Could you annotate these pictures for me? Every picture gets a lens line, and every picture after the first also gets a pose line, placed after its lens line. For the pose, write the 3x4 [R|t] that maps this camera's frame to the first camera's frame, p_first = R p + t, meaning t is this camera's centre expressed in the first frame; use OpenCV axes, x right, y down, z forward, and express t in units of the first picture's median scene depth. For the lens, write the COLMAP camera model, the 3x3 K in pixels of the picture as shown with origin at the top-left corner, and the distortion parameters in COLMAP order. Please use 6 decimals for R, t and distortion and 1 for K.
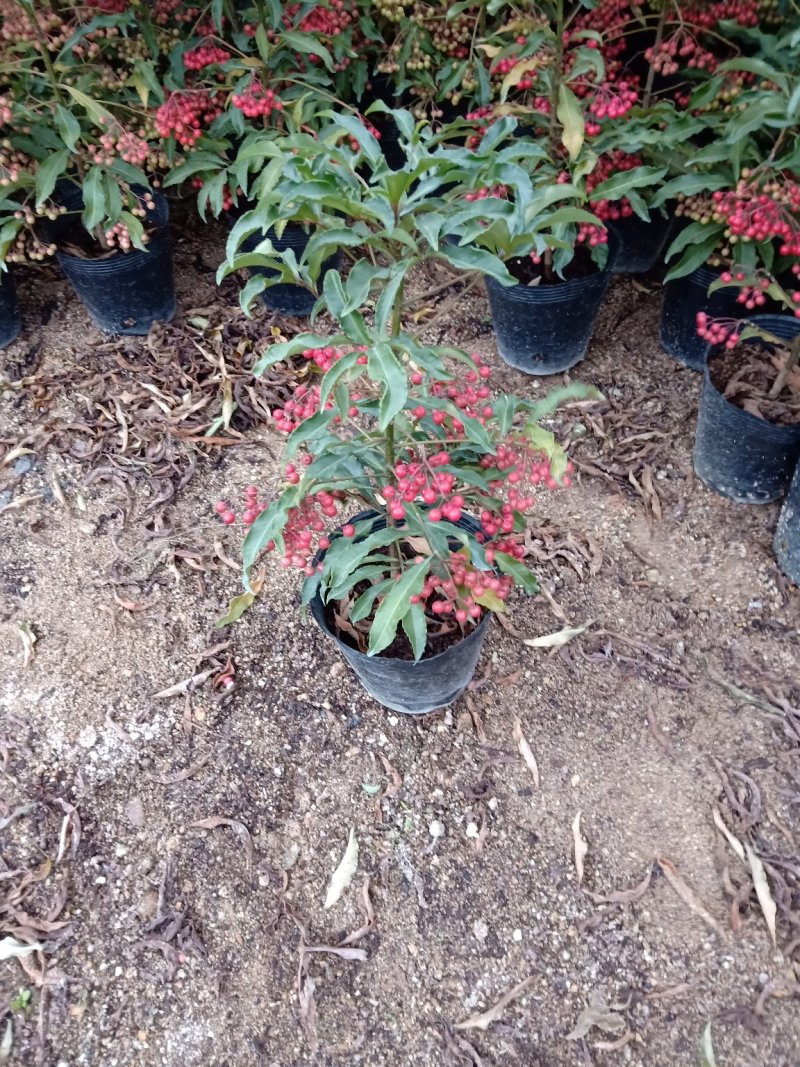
lens RADIAL K [[810.7, 0, 400.0], [0, 810.7, 533.5], [0, 0, 1]] dist [0.064542, -0.111019]
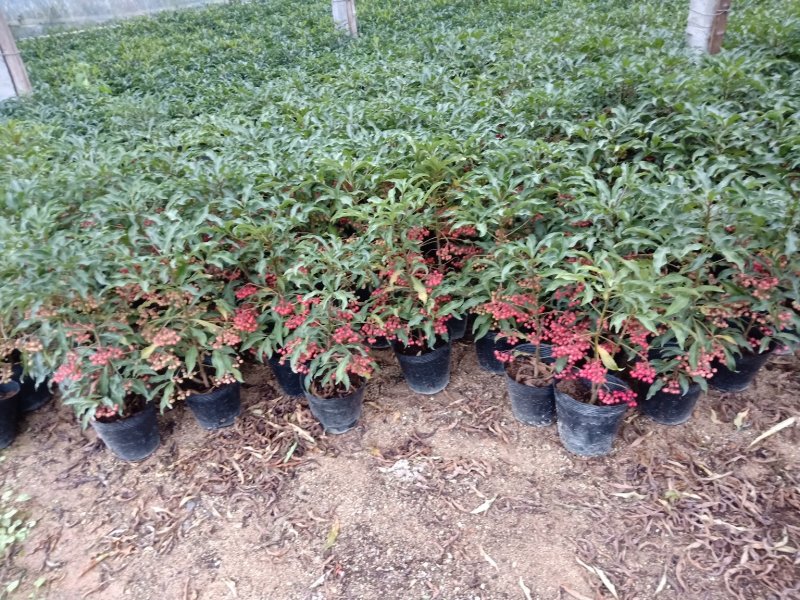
lens RADIAL K [[627.5, 0, 400.0], [0, 627.5, 300.0], [0, 0, 1]] dist [-0.005215, -0.002624]
pose [[0.951550, -0.205983, 0.228305, -0.255536], [0.277493, 0.895107, -0.348972, 0.143069], [-0.132475, 0.395418, 0.908898, -0.615567]]
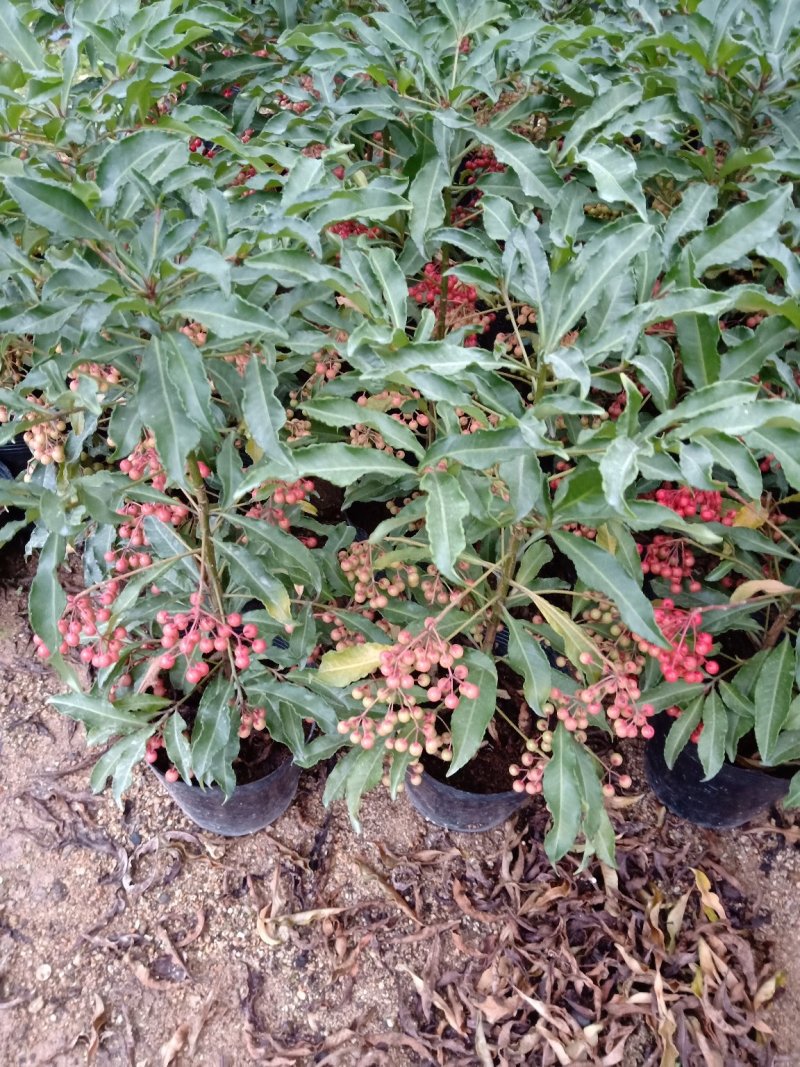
lens RADIAL K [[837.0, 0, 400.0], [0, 837.0, 533.5], [0, 0, 1]] dist [-0.005215, -0.002624]
pose [[0.989919, 0.136400, -0.038149, -0.477756], [-0.139522, 0.985459, -0.096974, -0.503209], [0.024367, 0.101319, 0.994556, 0.366087]]
